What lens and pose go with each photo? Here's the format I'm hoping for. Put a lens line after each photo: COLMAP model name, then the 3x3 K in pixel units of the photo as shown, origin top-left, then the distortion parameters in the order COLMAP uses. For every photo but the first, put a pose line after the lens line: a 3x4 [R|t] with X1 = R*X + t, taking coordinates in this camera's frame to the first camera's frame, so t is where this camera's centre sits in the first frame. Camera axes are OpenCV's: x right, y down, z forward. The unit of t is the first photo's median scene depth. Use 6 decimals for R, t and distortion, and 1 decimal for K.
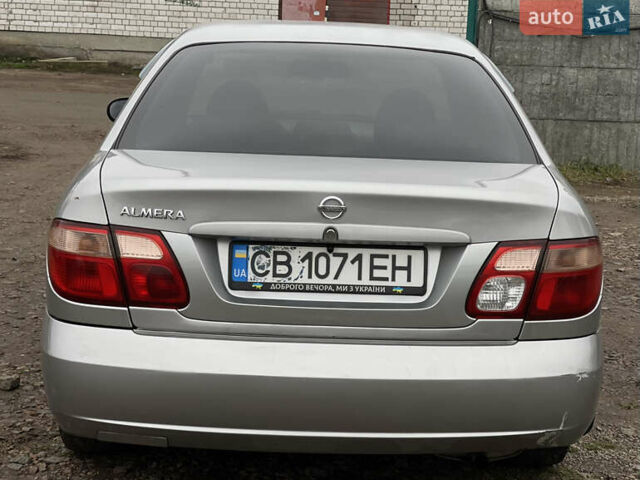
lens RADIAL K [[1244.2, 0, 320.0], [0, 1244.2, 240.0], [0, 0, 1]] dist [0.278065, 0.093369]
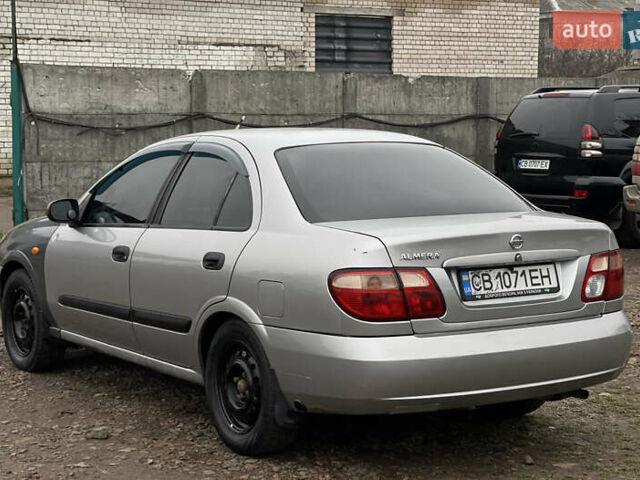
lens RADIAL K [[1244.2, 0, 320.0], [0, 1244.2, 240.0], [0, 0, 1]] dist [0.278065, 0.093369]
pose [[0.871043, -0.091863, 0.482541, -0.956917], [0.127078, 0.991056, -0.040721, 0.005037], [-0.474484, 0.096790, 0.874926, -0.270356]]
